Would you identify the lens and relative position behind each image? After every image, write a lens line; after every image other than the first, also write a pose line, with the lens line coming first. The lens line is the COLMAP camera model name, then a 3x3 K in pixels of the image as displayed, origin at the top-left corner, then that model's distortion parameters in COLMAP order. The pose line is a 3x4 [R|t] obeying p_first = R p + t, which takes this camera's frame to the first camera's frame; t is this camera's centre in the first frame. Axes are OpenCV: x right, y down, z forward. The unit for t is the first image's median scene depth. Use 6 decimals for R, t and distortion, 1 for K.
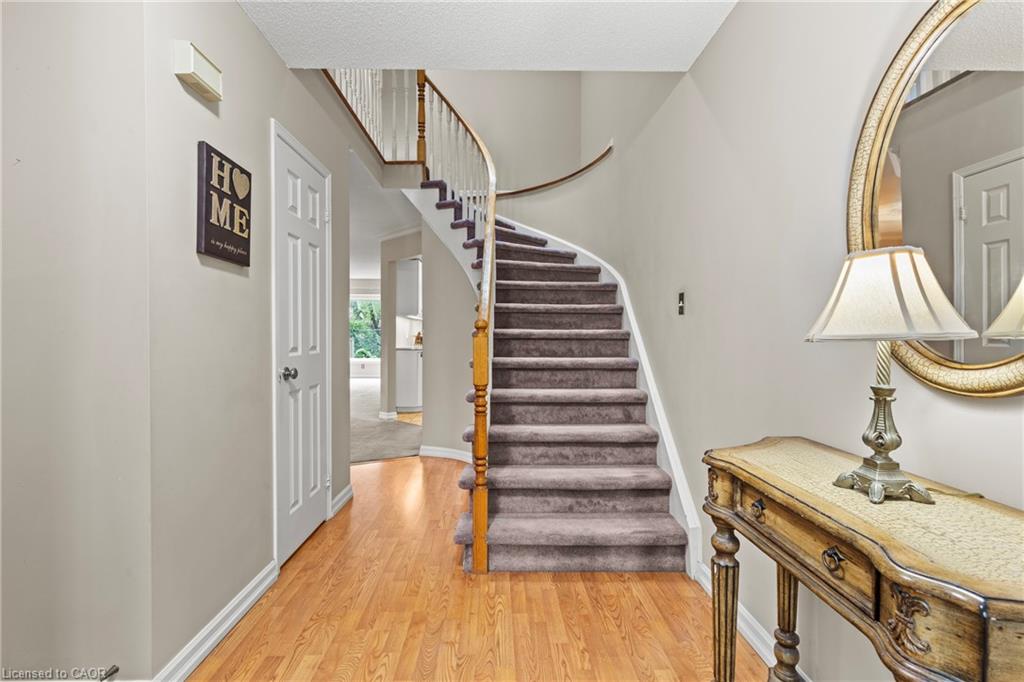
lens RADIAL K [[464.3, 0, 512.0], [0, 464.3, 341.0], [0, 0, 1]] dist [0.004635, 0.000197]
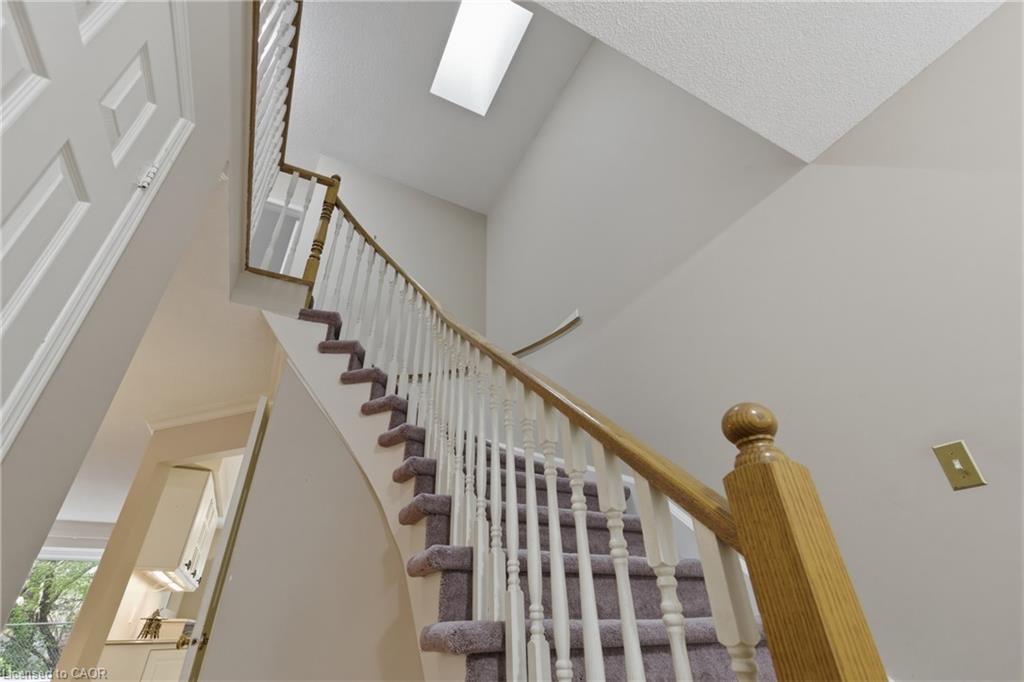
lens RADIAL K [[449.8, 0, 512.0], [0, 449.8, 341.0], [0, 0, 1]] dist [-0.003289, -0.000866]
pose [[0.910685, 0.198971, 0.362028, -0.147256], [0.027858, 0.844789, -0.534374, 0.021105], [-0.412162, 0.496731, 0.763793, 0.447349]]
